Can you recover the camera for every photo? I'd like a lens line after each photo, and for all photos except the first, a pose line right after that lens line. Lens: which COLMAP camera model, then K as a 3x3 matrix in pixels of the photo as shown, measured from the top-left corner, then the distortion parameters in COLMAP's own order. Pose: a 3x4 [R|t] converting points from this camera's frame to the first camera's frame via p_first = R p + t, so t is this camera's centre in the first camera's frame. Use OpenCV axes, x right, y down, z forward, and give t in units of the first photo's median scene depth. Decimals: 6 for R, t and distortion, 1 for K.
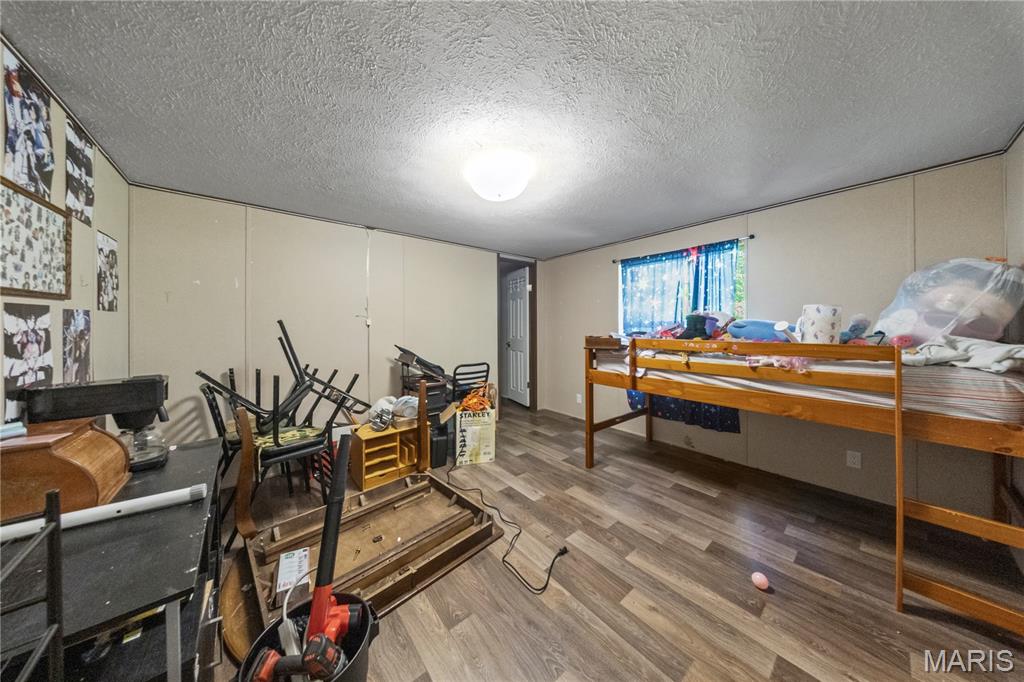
lens RADIAL K [[314.5, 0, 510.3], [0, 314.5, 325.8], [0, 0, 1]] dist [-0.000123, -0.000088]
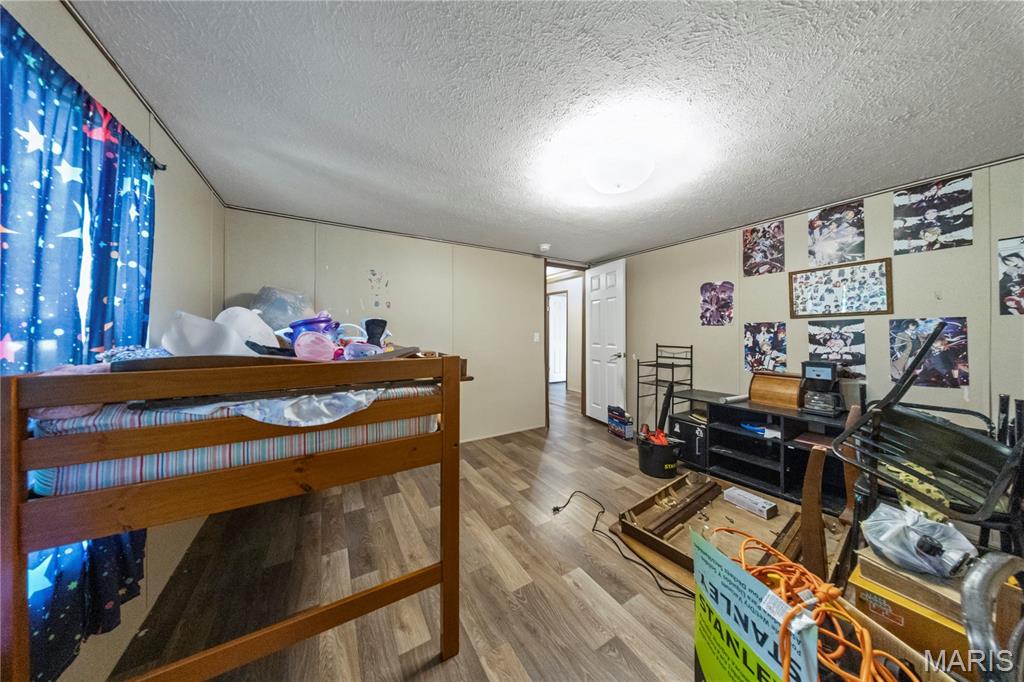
lens RADIAL K [[314.5, 0, 510.3], [0, 314.5, 325.8], [0, 0, 1]] dist [-0.000123, -0.000088]
pose [[-0.988475, 0.003404, 0.151349, 0.143241], [0.002308, 0.999970, -0.007422, -0.013093], [-0.151369, -0.006987, -0.988453, 2.073949]]
